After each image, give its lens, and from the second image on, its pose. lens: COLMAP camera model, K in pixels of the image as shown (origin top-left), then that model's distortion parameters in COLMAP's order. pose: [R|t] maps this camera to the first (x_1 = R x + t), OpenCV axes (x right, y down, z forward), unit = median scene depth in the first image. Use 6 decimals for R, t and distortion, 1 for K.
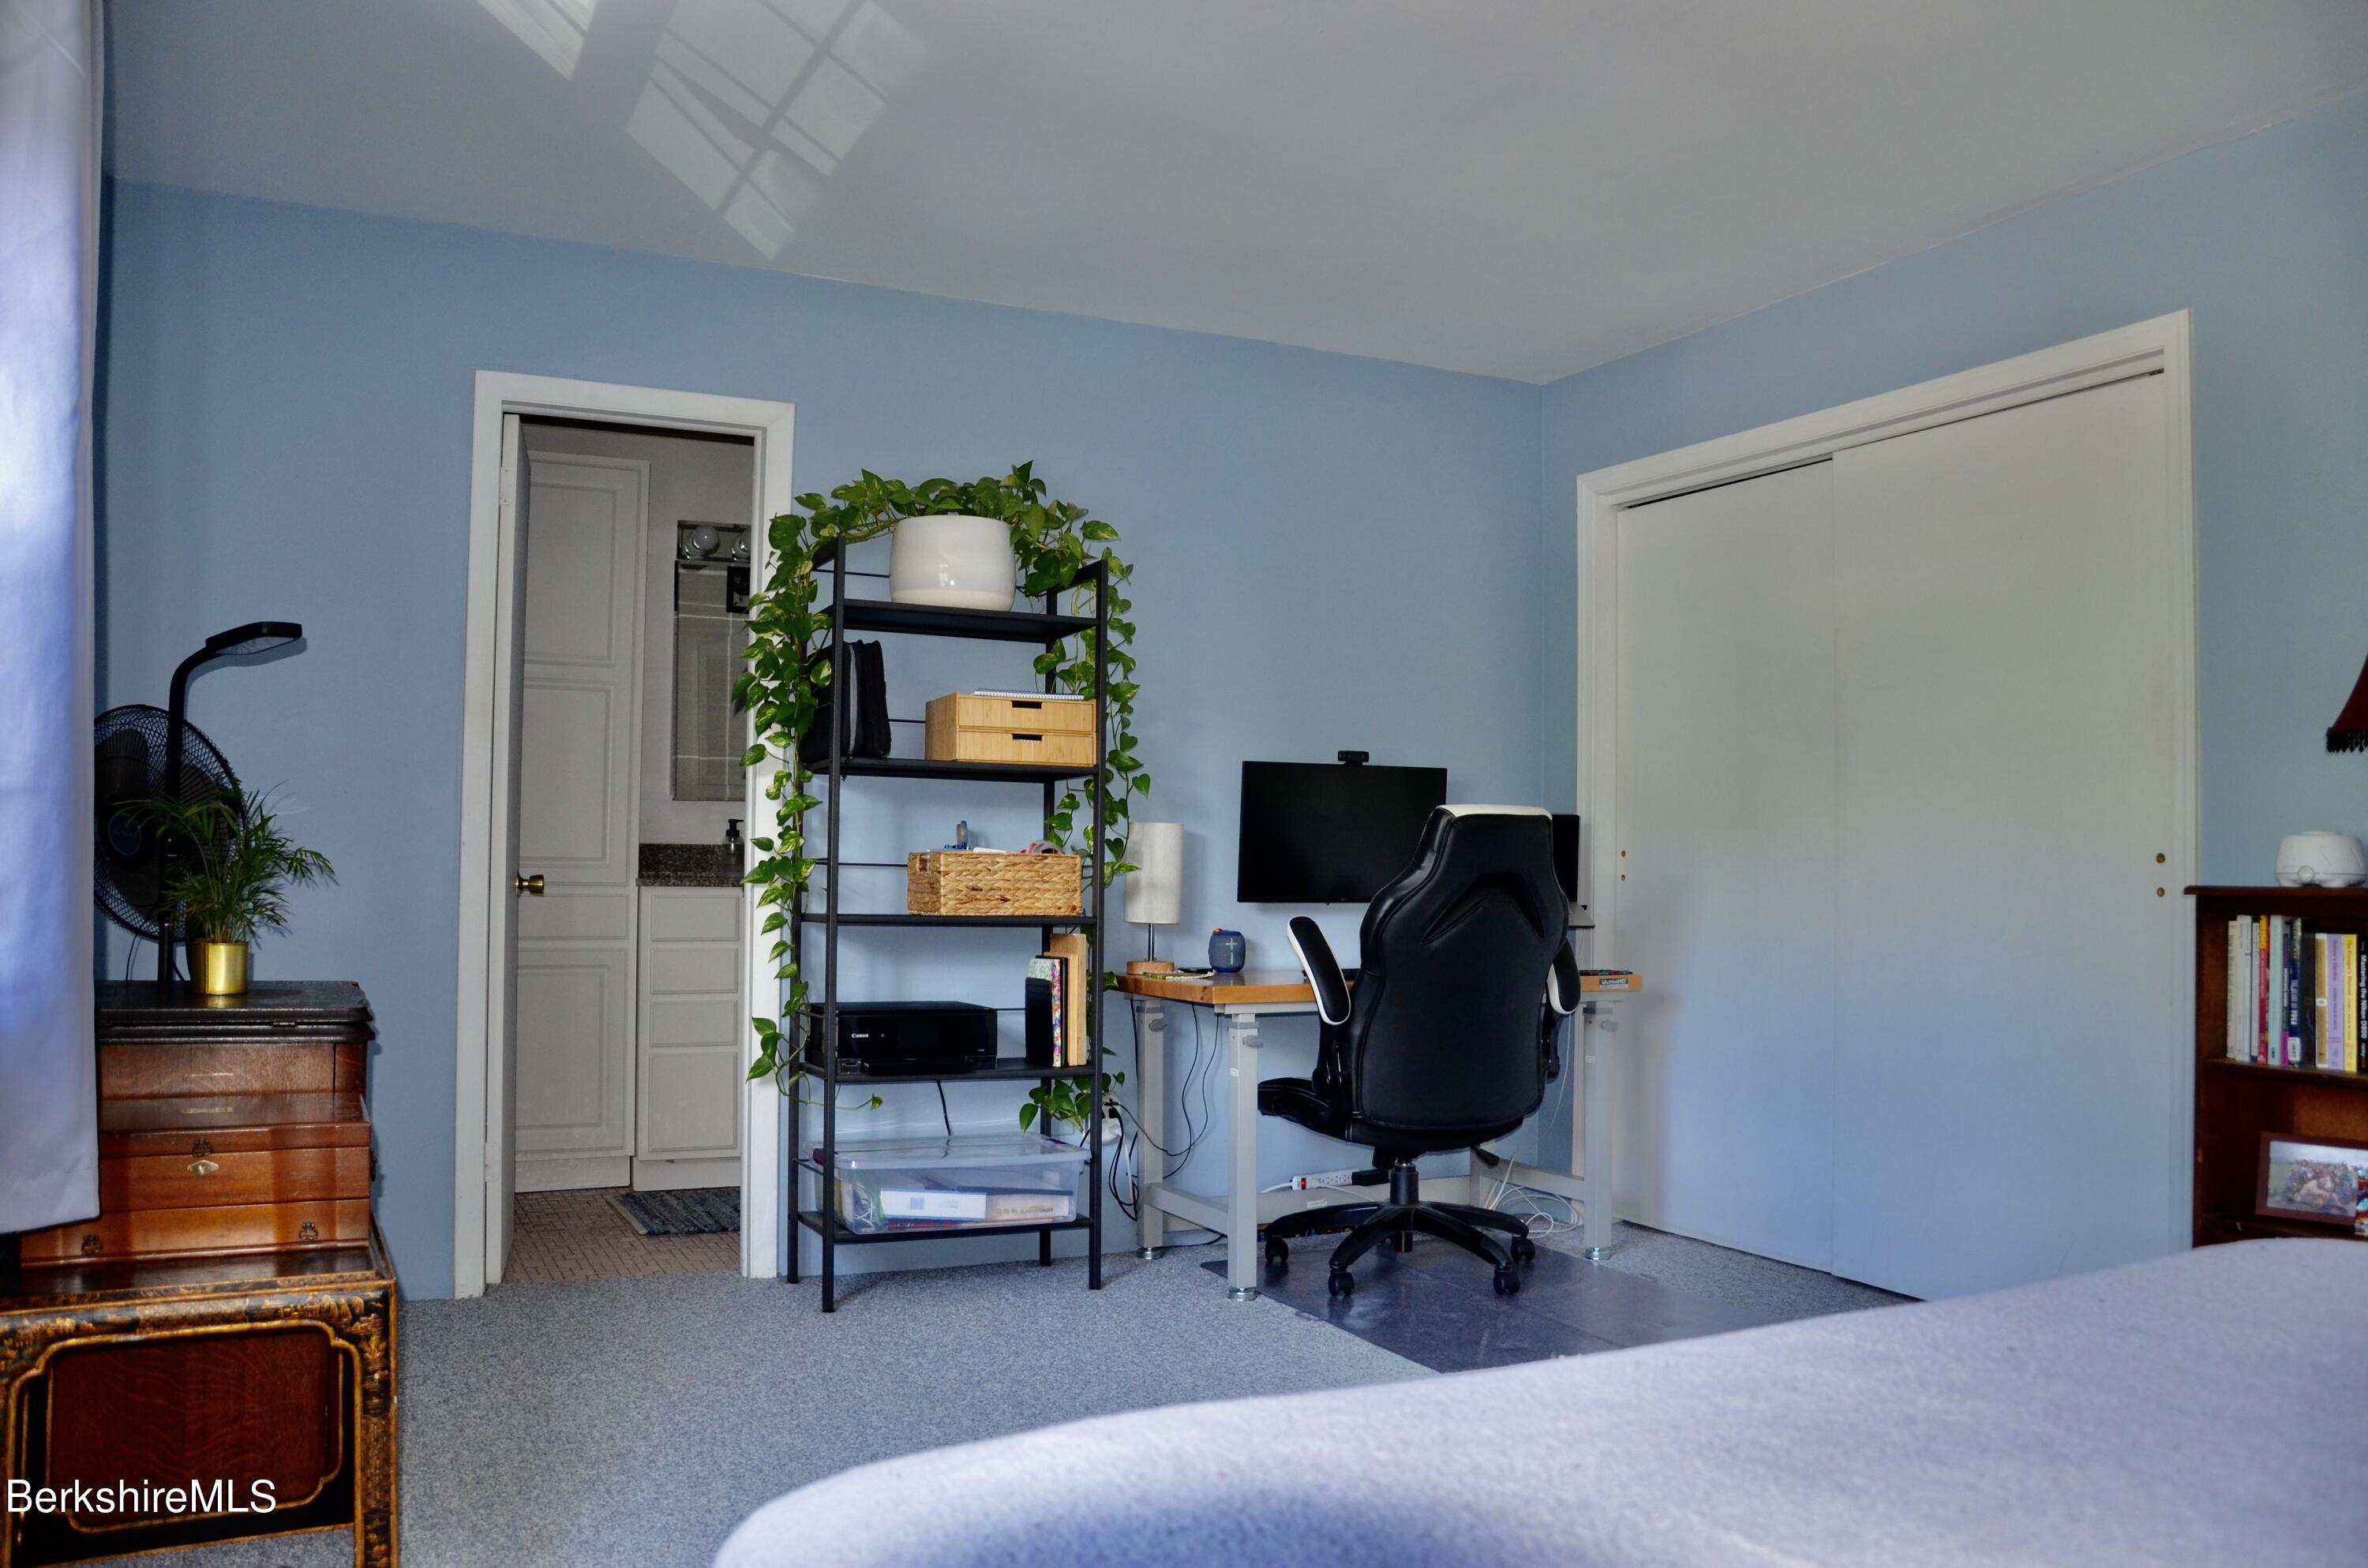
lens RADIAL K [[1899.3, 0, 1184.0], [0, 1899.3, 784.0], [0, 0, 1]] dist [-0.160634, 0.157545]
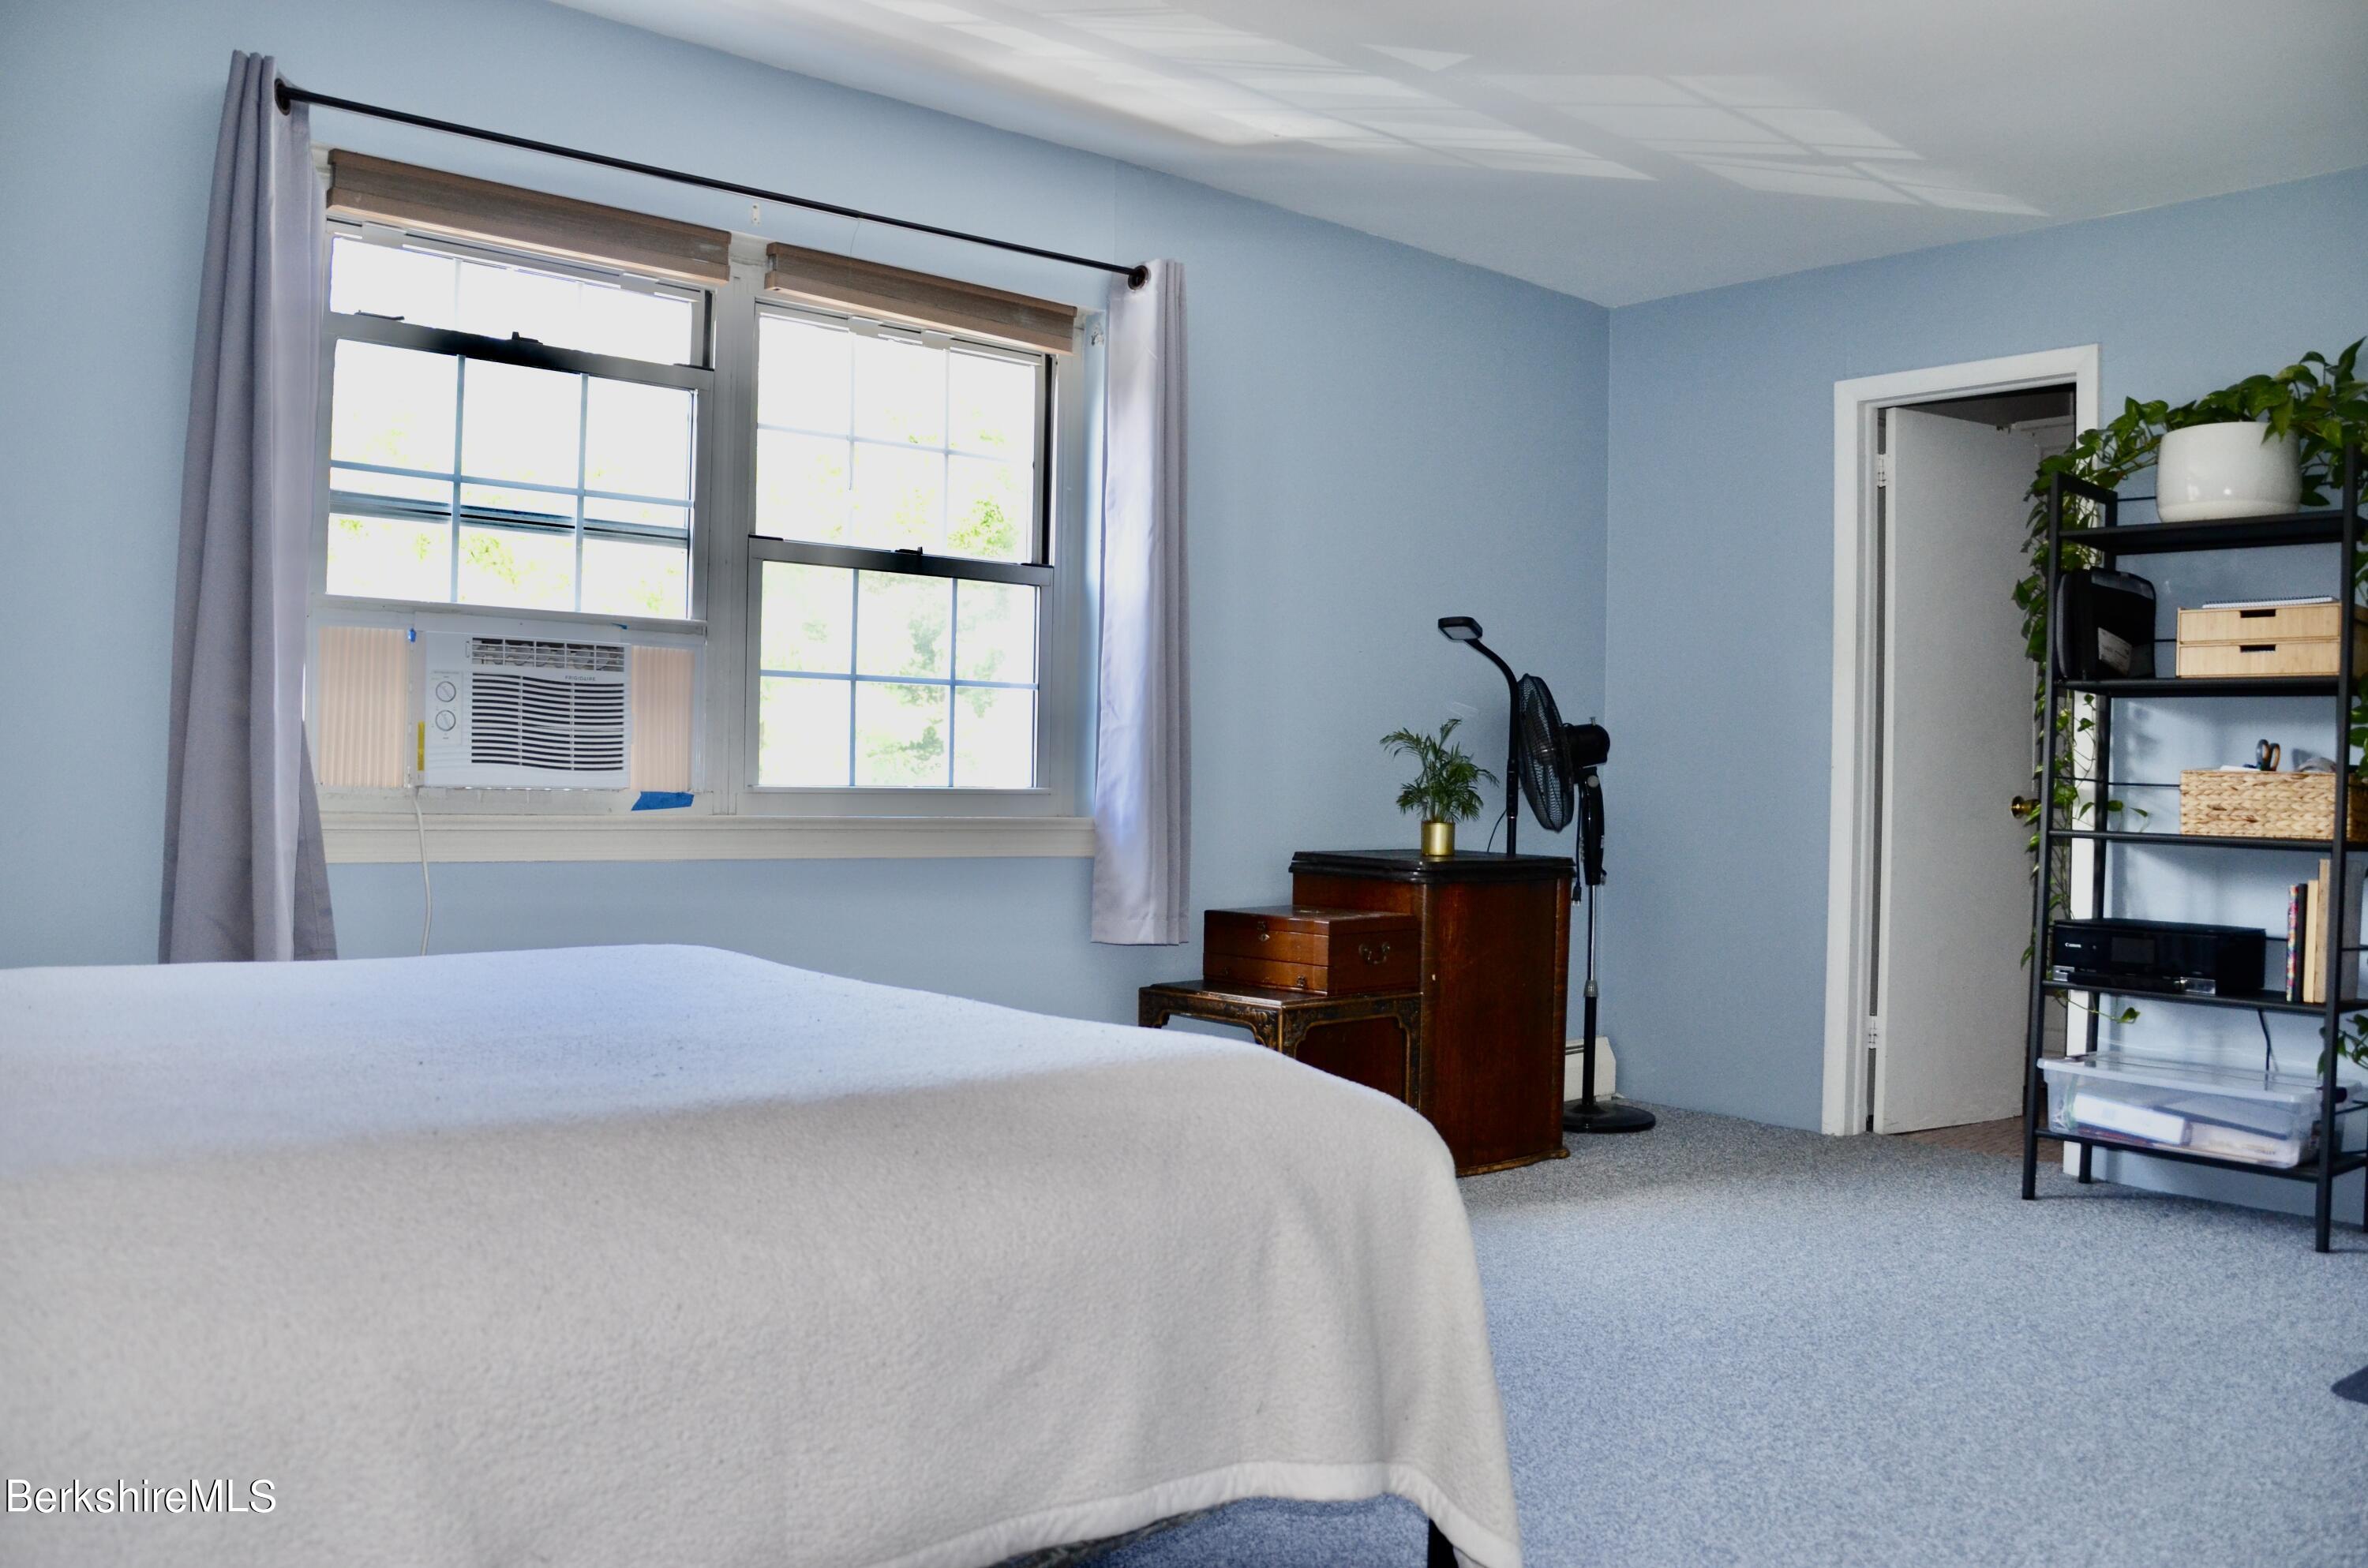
lens RADIAL K [[1899.3, 0, 1184.0], [0, 1899.3, 784.0], [0, 0, 1]] dist [-0.160634, 0.157545]
pose [[0.259446, -0.004106, -0.965749, 0.658366], [0.019539, 0.999809, 0.000998, 0.031585], [0.965560, -0.019128, 0.259477, 0.246294]]
